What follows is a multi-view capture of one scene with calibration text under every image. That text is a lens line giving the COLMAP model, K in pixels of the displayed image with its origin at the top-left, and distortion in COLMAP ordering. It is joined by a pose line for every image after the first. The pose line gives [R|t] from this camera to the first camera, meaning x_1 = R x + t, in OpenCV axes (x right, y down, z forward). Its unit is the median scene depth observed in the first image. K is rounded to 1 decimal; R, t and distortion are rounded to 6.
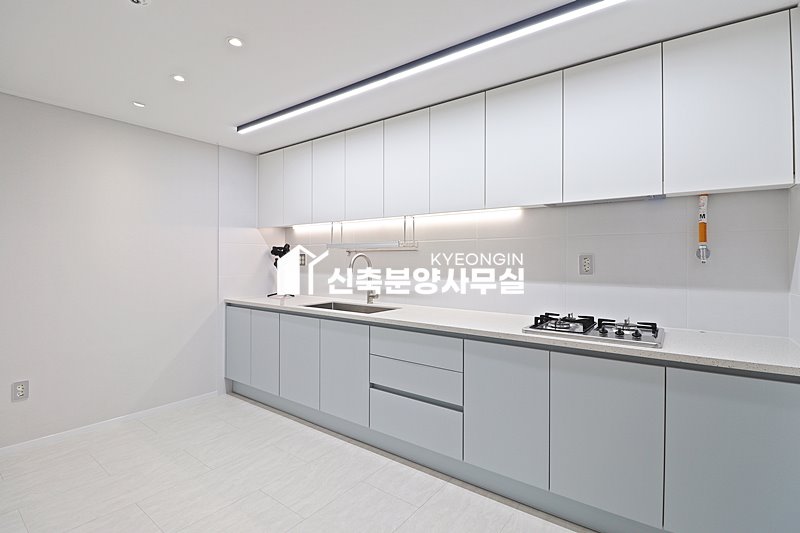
lens RADIAL K [[405.8, 0, 400.6], [0, 405.8, 262.7], [0, 0, 1]] dist [-0.016294, -0.000874]
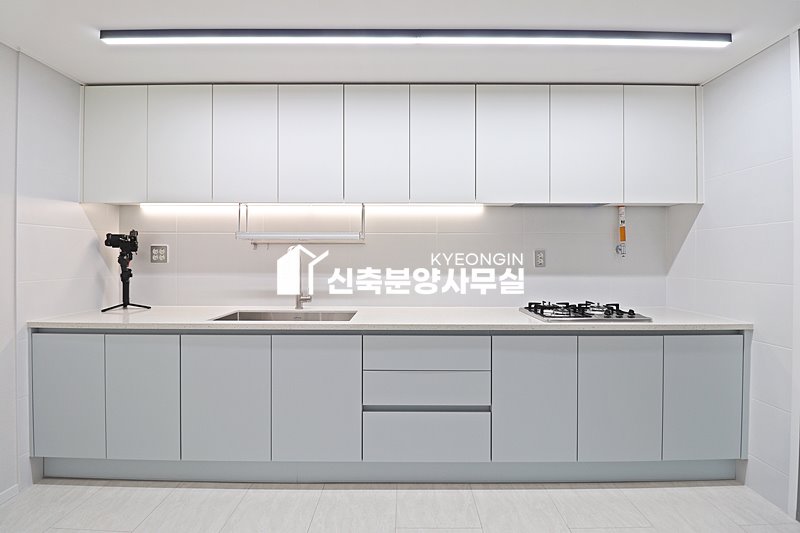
lens RADIAL K [[370.6, 0, 401.7], [0, 370.6, 261.1], [0, 0, 1]] dist [-0.006188, -0.009161]
pose [[0.784784, -0.011474, 0.619663, -0.468316], [0.004204, 0.999904, 0.013190, -0.002850], [-0.619755, -0.007747, 0.784757, 0.370802]]
